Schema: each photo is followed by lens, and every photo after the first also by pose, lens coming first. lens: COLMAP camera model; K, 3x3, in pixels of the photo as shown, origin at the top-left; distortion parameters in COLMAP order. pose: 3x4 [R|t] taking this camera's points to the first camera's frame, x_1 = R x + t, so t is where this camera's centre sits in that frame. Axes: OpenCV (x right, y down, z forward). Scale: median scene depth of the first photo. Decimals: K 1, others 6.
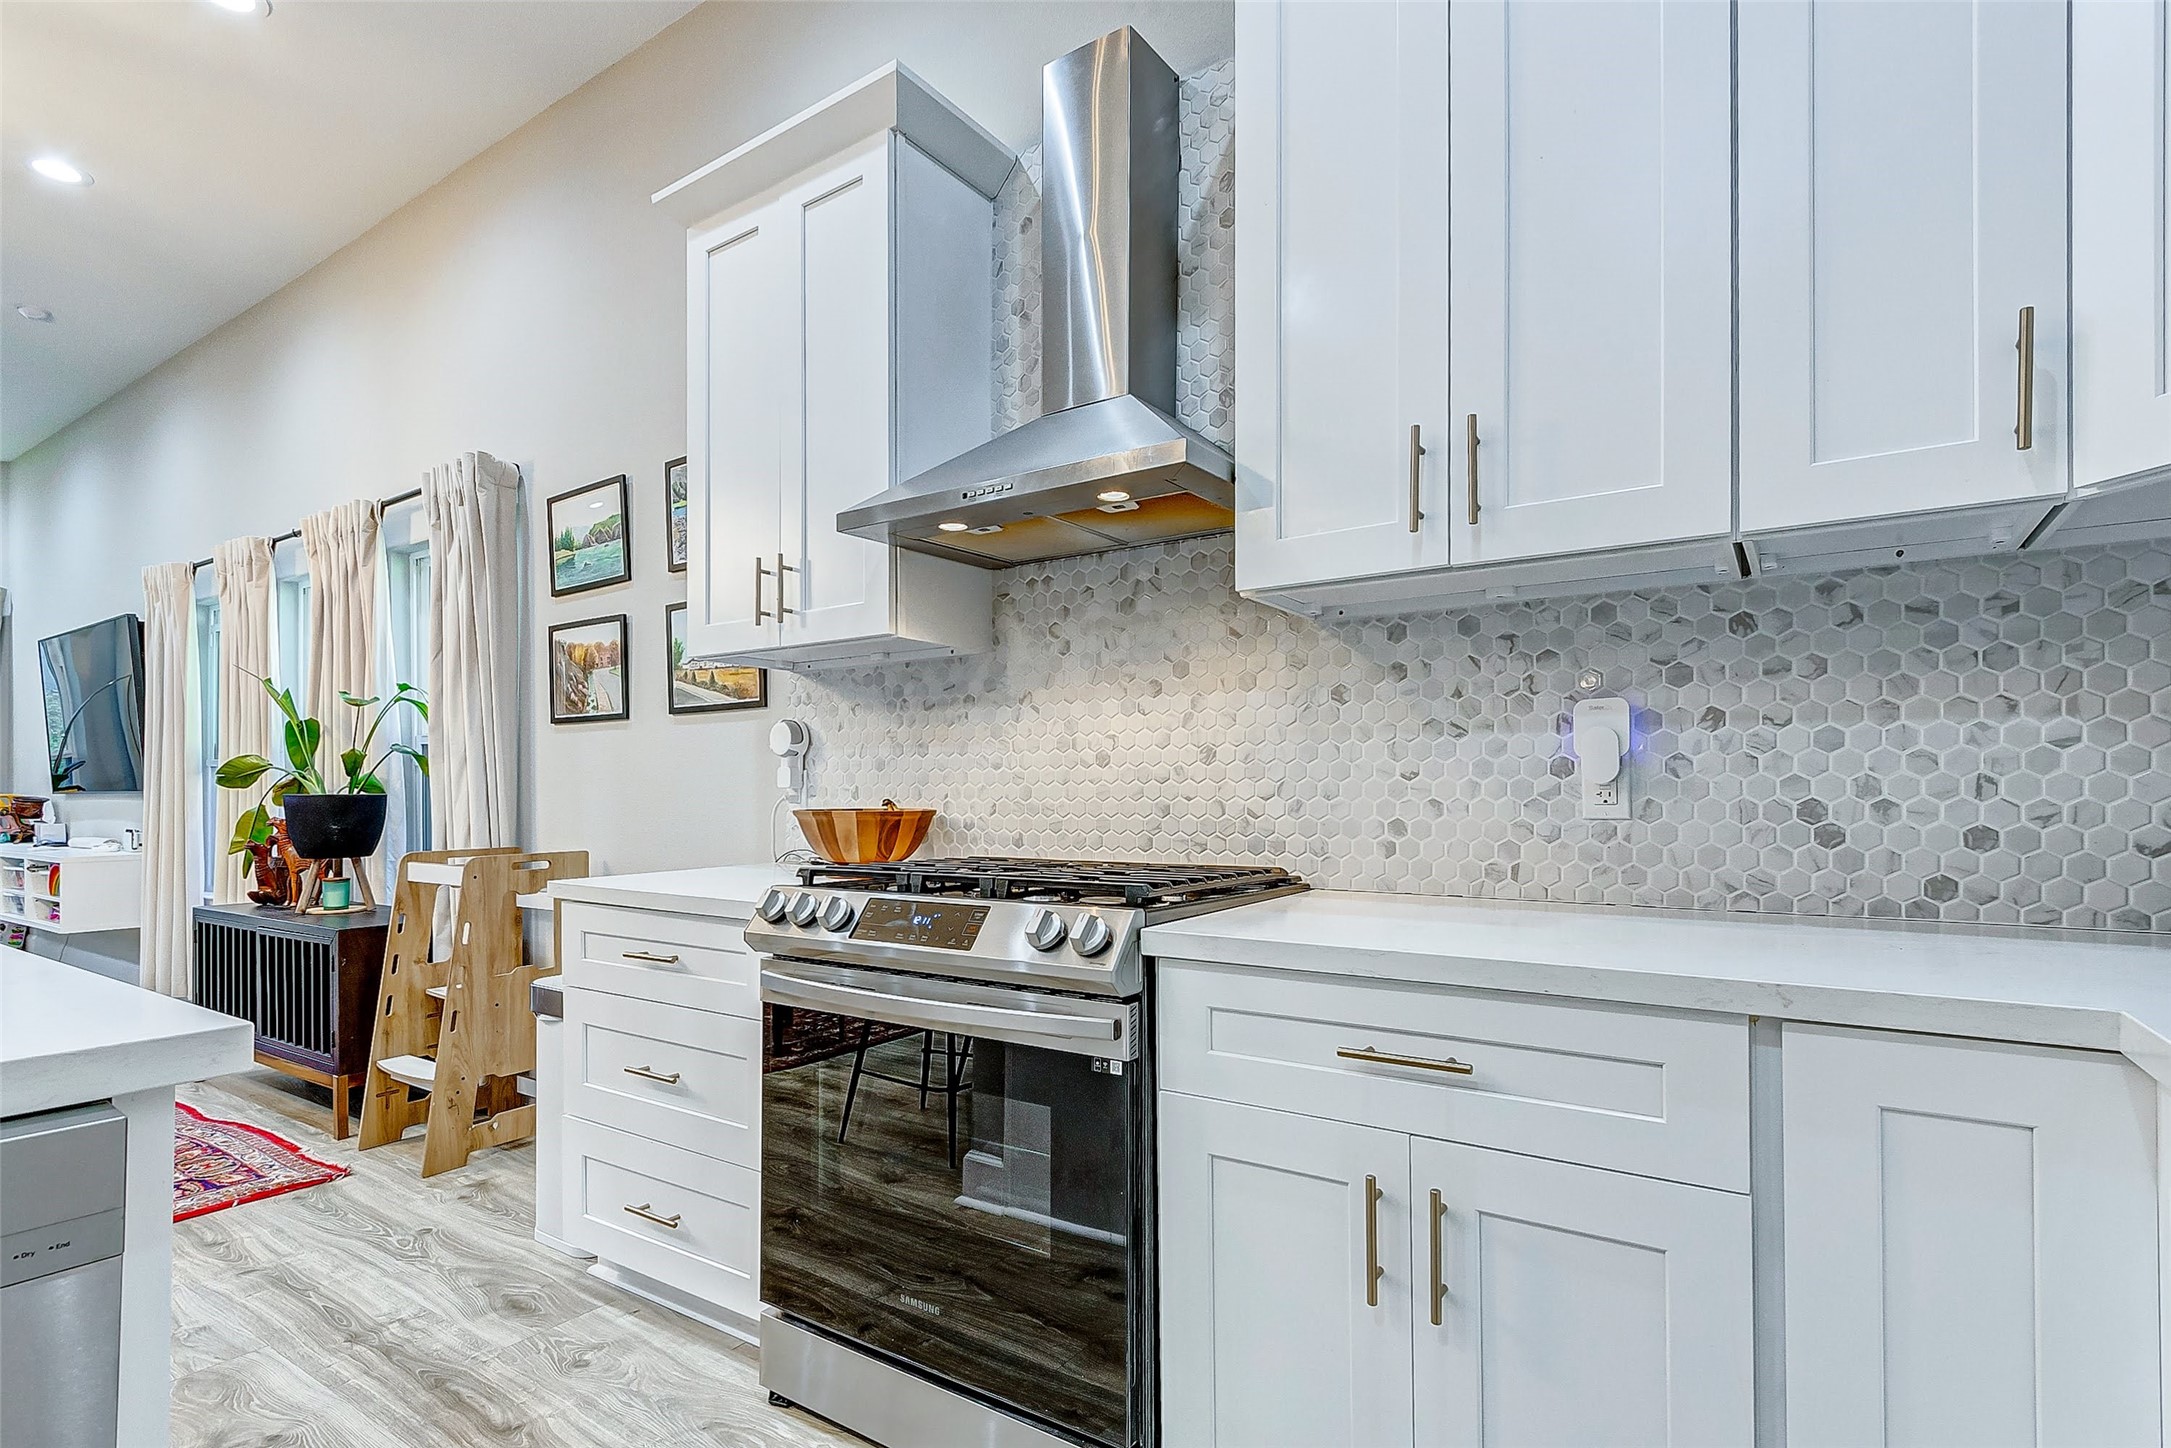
lens RADIAL K [[1048.8, 0, 1049.5], [0, 1048.8, 783.5], [0, 0, 1]] dist [0.009738, -0.001197]
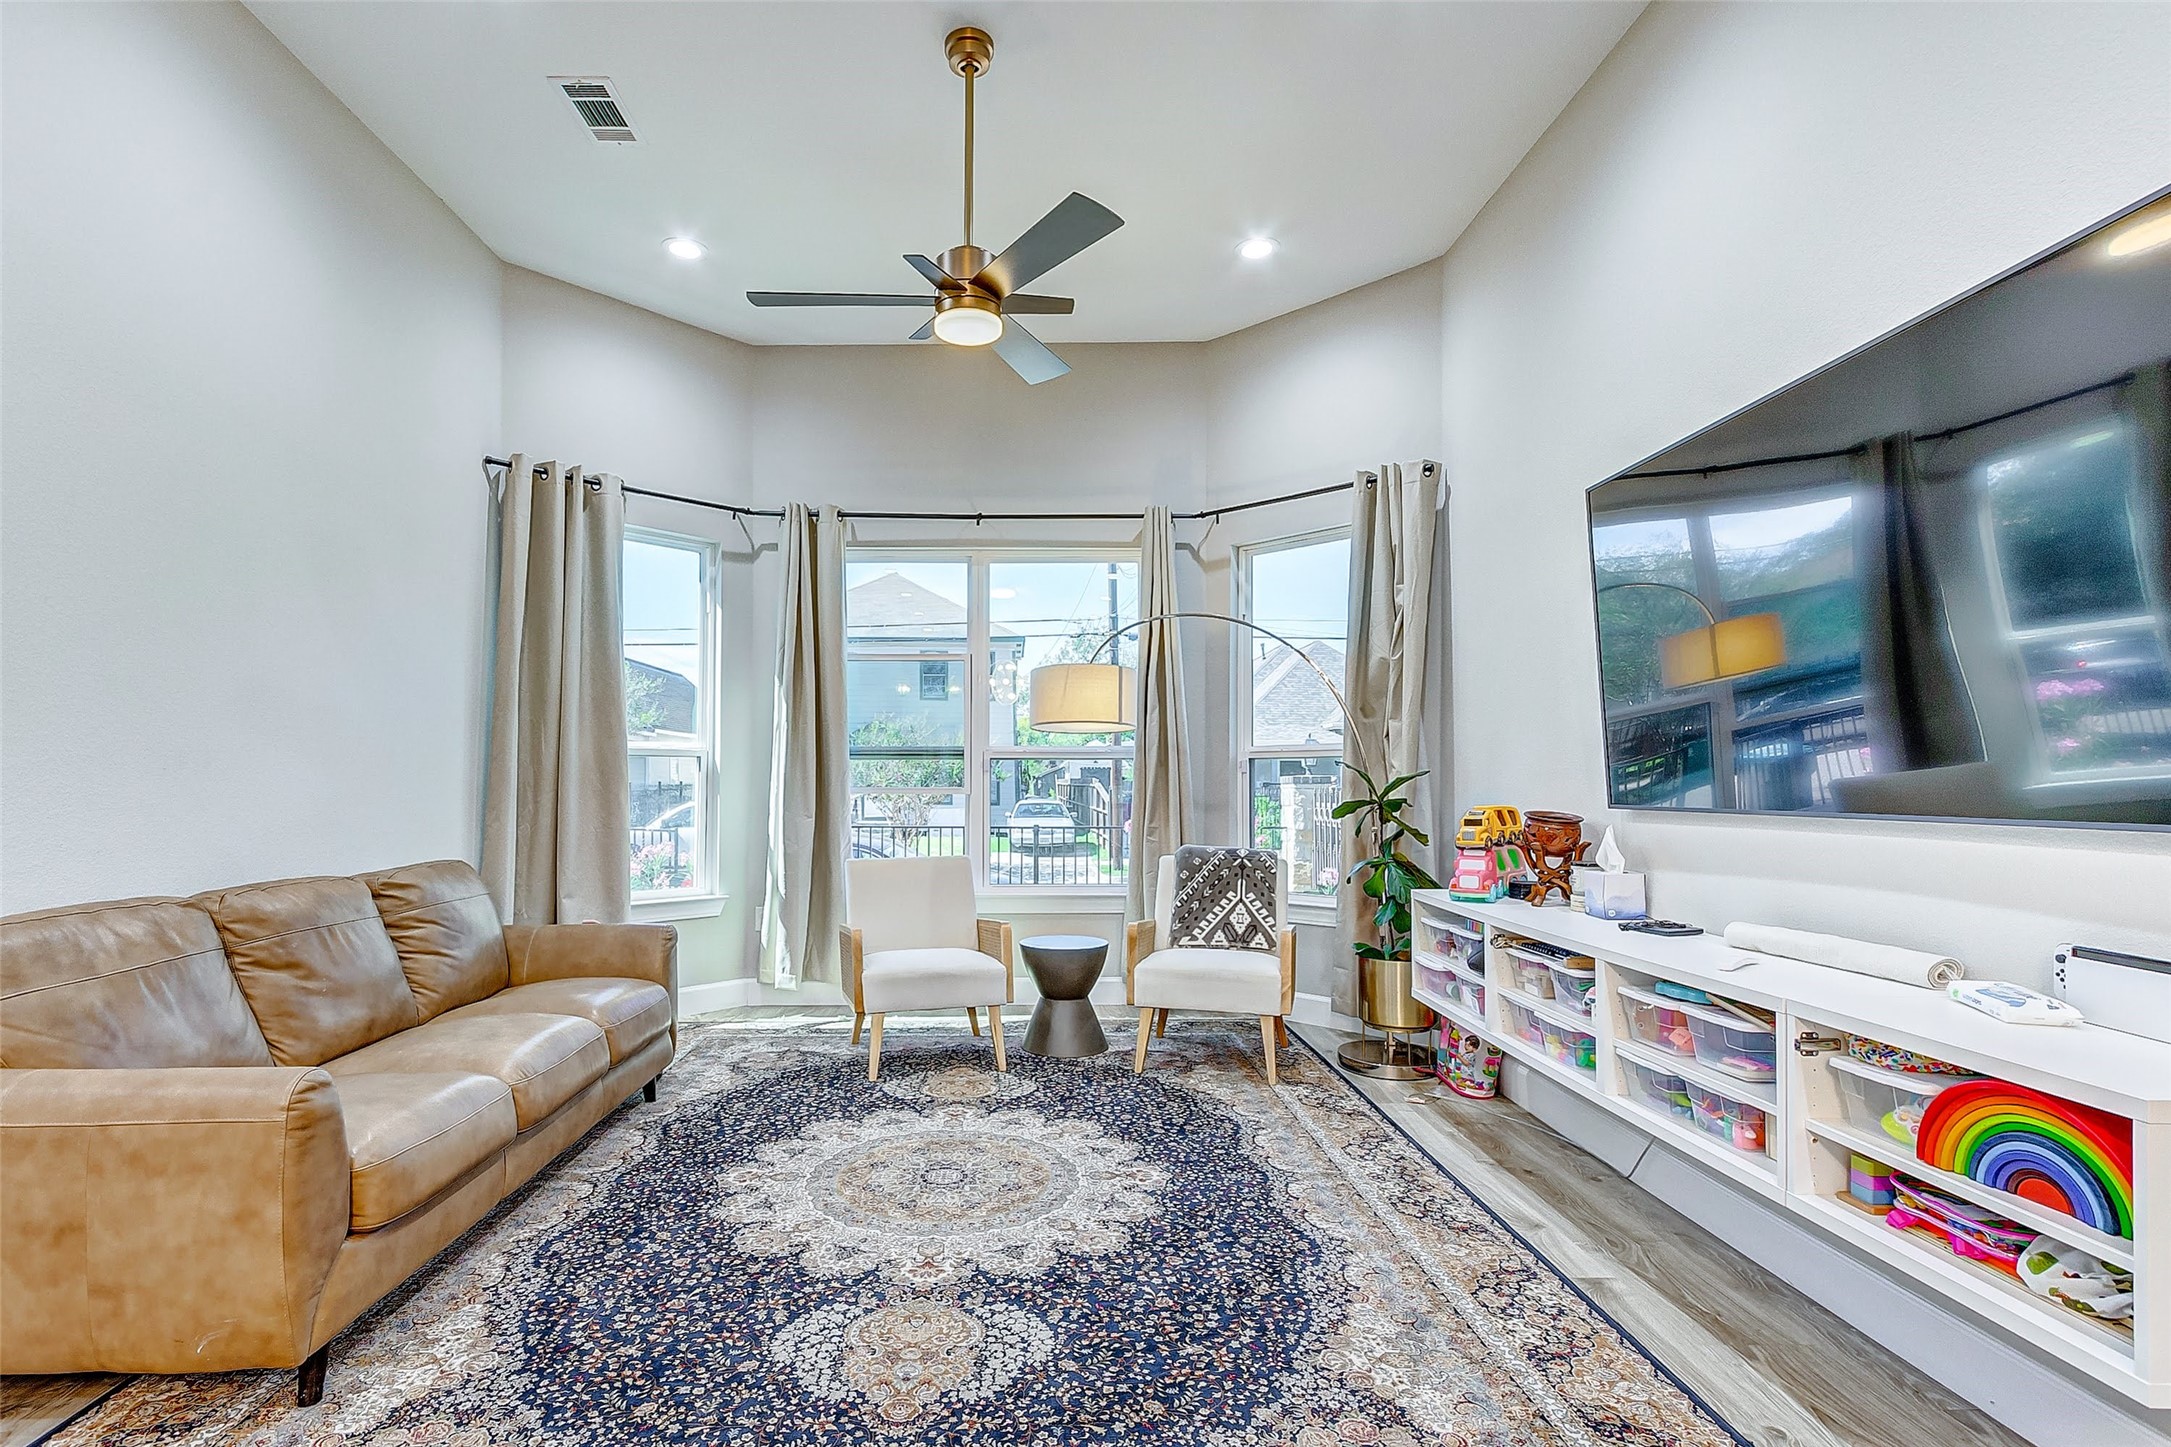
lens RADIAL K [[1017.9, 0, 1024.9], [0, 1017.9, 769.7], [0, 0, 1]] dist [0.017633, -0.008708]
pose [[0.562094, -0.005020, -0.827058, -1.814328], [0.003881, 0.999987, -0.003432, -0.012339], [0.827064, -0.001280, 0.562106, 1.327069]]
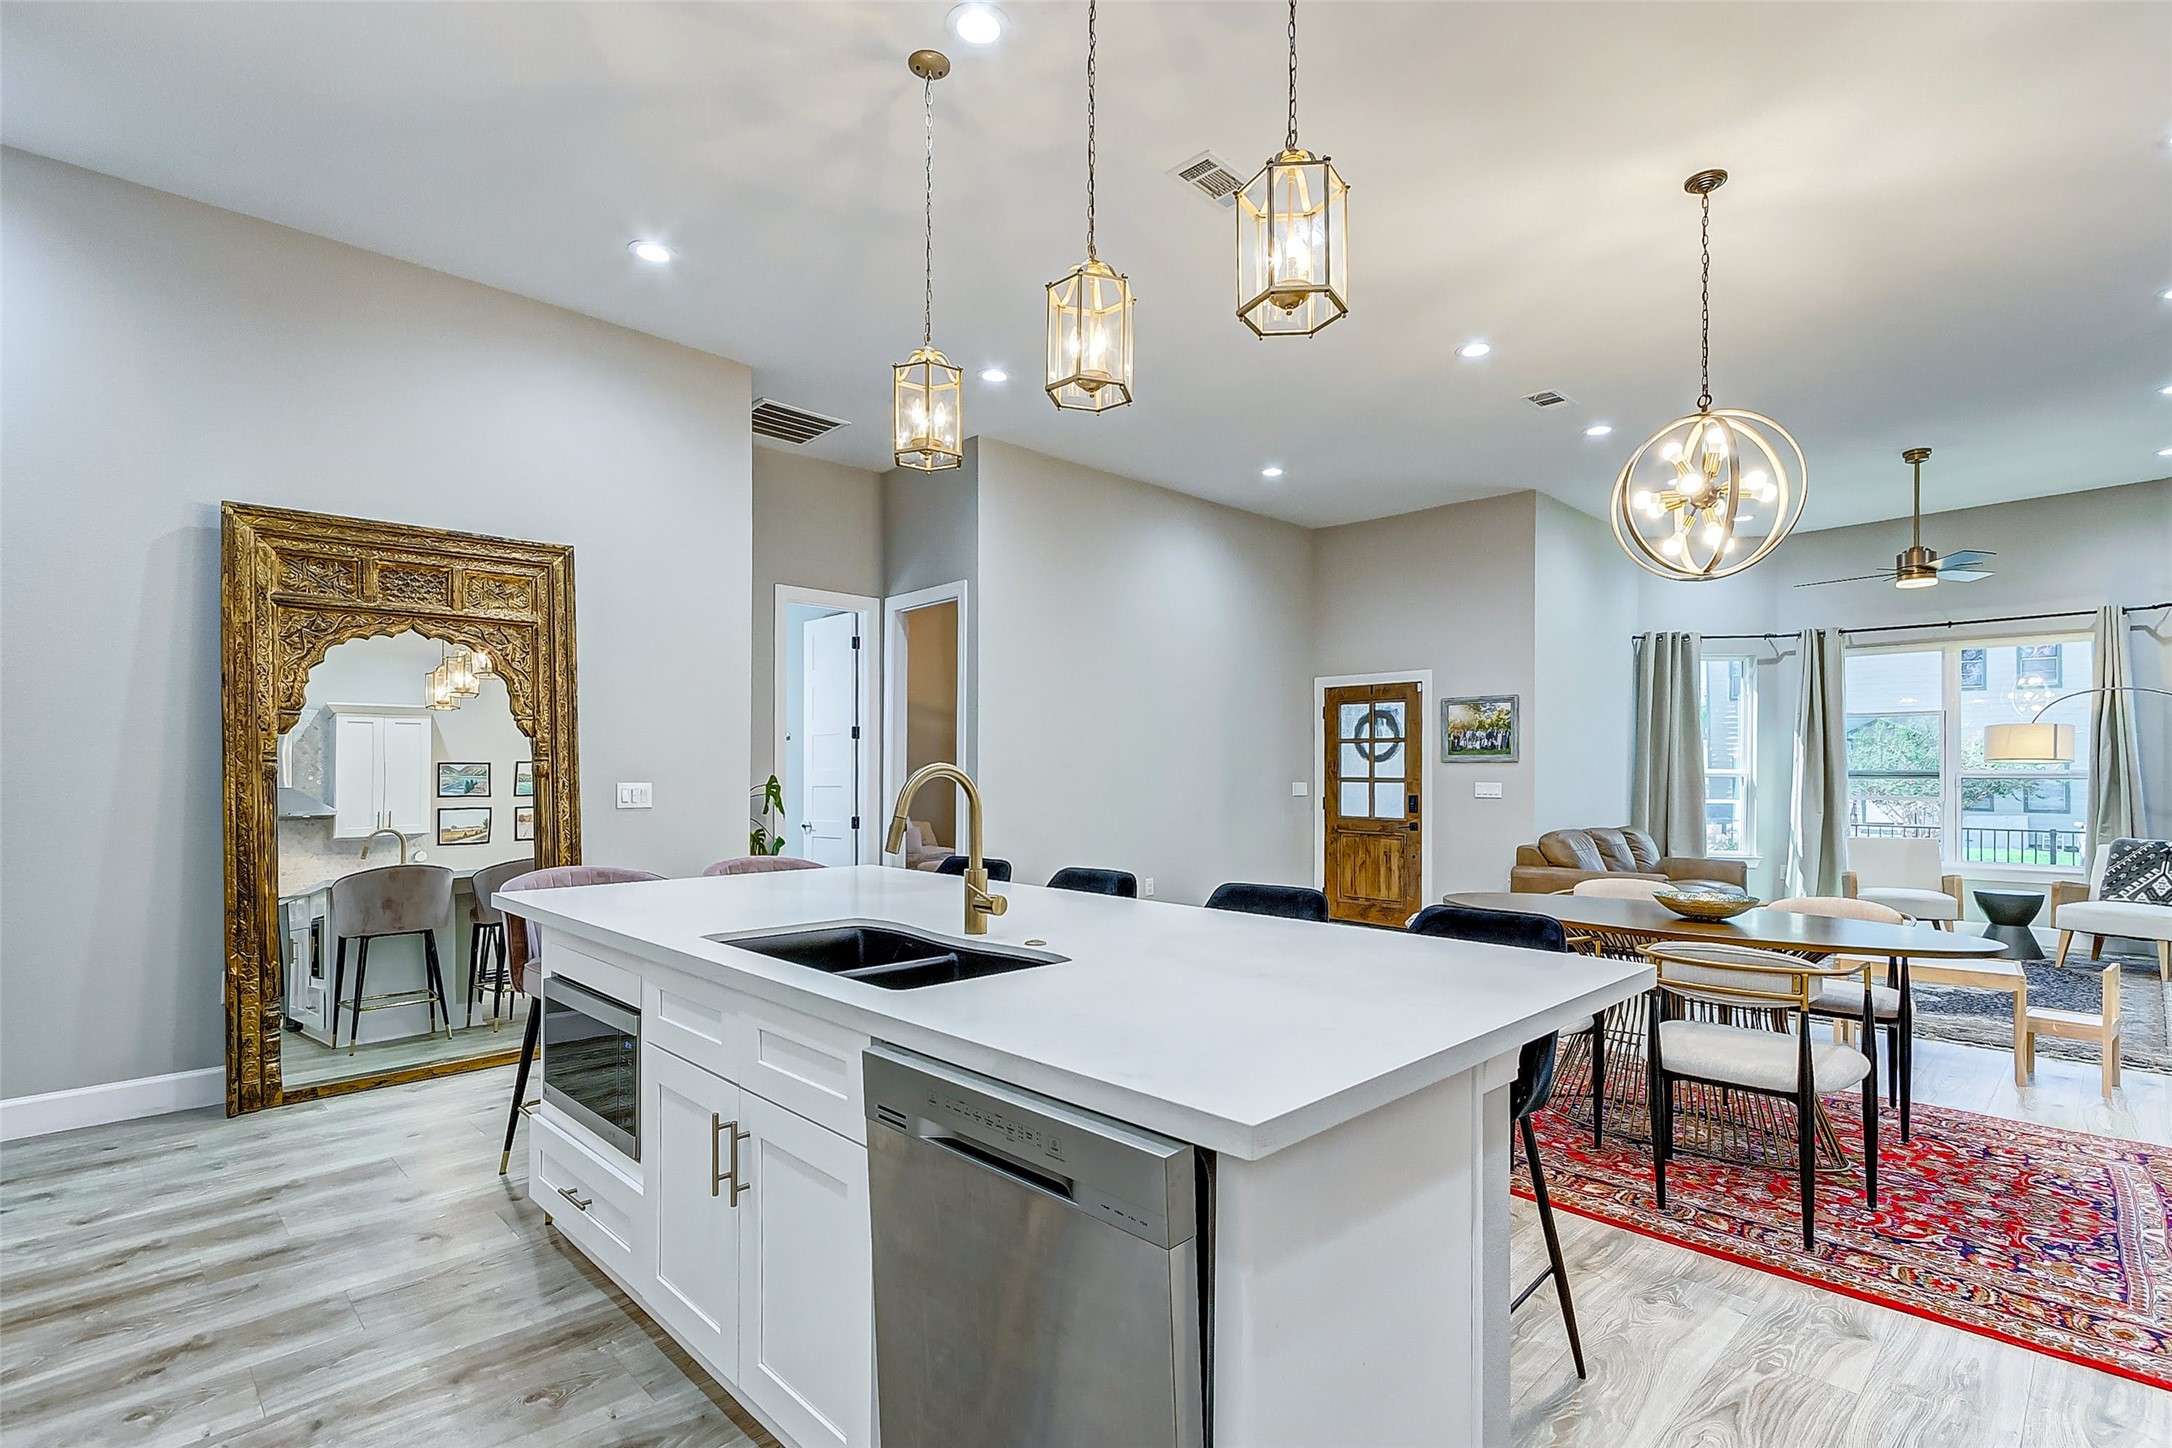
lens RADIAL K [[1049.3, 0, 1078.0], [0, 1049.3, 766.2], [0, 0, 1]] dist [0.009738, -0.001197]
pose [[-0.205303, -0.006596, -0.978676, 0.220157], [0.005537, 0.999953, -0.007901, -0.070059], [0.978683, -0.007041, -0.205257, 0.413760]]
